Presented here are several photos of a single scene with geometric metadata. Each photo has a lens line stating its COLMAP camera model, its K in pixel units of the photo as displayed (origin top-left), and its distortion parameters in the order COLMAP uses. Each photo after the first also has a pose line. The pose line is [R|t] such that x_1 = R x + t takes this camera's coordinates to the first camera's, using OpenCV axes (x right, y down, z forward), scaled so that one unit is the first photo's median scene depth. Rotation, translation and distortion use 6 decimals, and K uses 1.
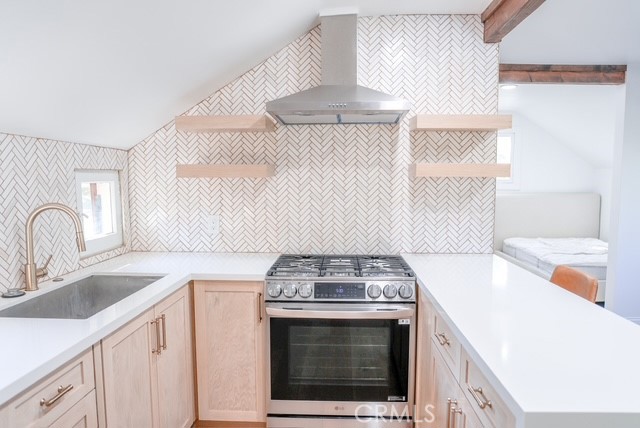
lens RADIAL K [[436.1, 0, 320.0], [0, 436.1, 214.0], [0, 0, 1]] dist [-0.102962, 0.075973]
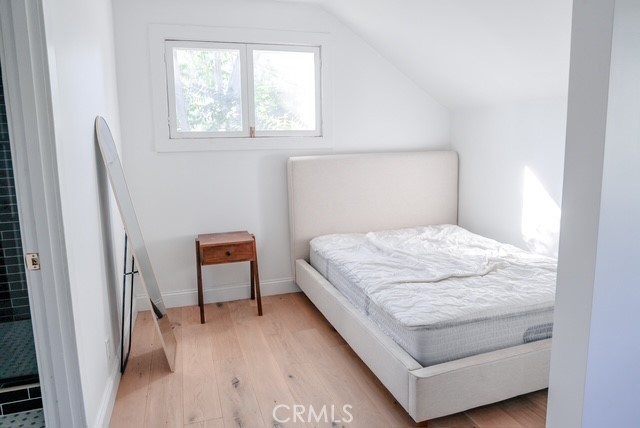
lens RADIAL K [[436.1, 0, 320.0], [0, 436.1, 214.0], [0, 0, 1]] dist [-0.102962, 0.075973]
pose [[0.936577, -0.077869, 0.341701, 0.576553], [0.052011, 0.995090, 0.084209, -0.045315], [-0.346580, -0.061096, 0.936028, 1.084165]]
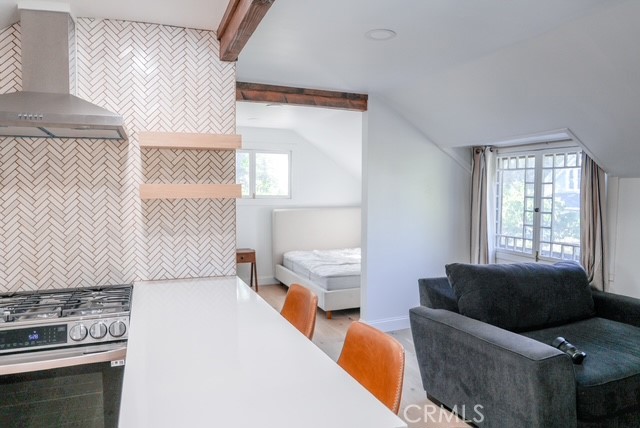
lens RADIAL K [[436.1, 0, 320.0], [0, 436.1, 214.0], [0, 0, 1]] dist [-0.102962, 0.075973]
pose [[0.909355, -0.021688, 0.415455, 0.171510], [0.034600, 0.999123, -0.023577, -0.017374], [-0.414580, 0.035814, 0.909308, 0.018926]]
